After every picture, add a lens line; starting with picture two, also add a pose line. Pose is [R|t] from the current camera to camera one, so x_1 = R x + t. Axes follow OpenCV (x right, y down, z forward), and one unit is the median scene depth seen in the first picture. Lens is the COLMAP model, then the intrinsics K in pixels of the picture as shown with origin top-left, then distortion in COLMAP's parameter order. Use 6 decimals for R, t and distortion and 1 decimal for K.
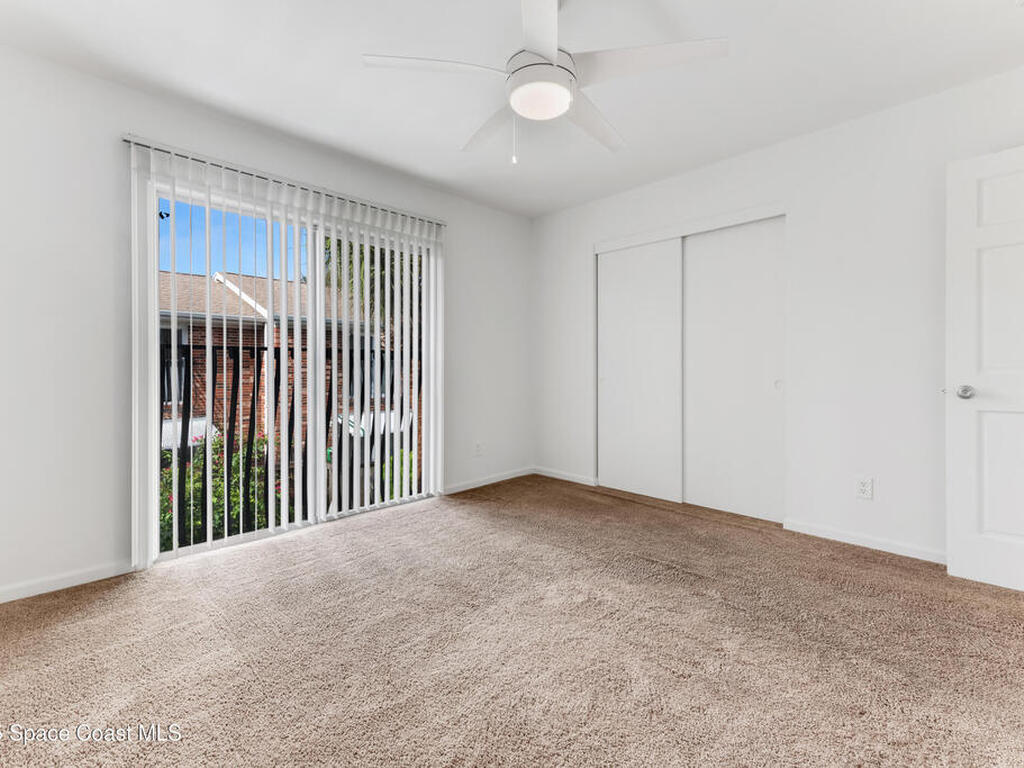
lens RADIAL K [[454.9, 0, 510.7], [0, 454.9, 368.5], [0, 0, 1]] dist [0.001604, 0.000144]
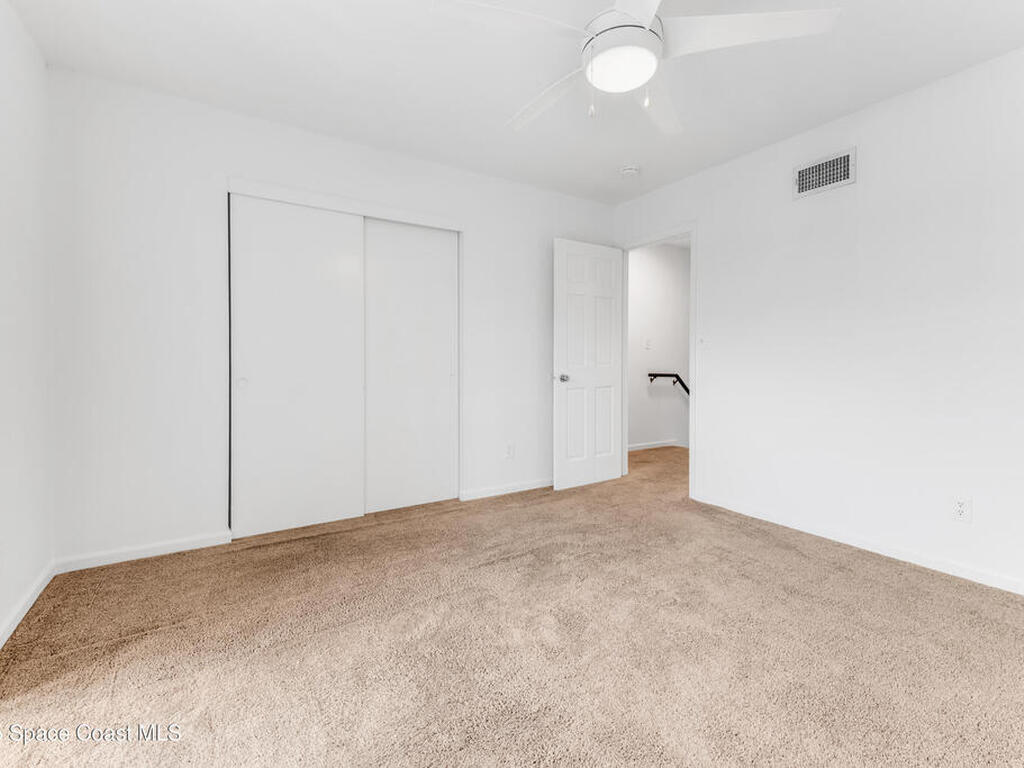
lens RADIAL K [[454.9, 0, 510.7], [0, 454.9, 368.5], [0, 0, 1]] dist [0.001604, 0.000144]
pose [[0.221037, 0.001258, 0.975265, -0.446194], [0.007399, 0.999968, -0.002967, 0.015403], [-0.975237, 0.007872, 0.221021, 0.551156]]
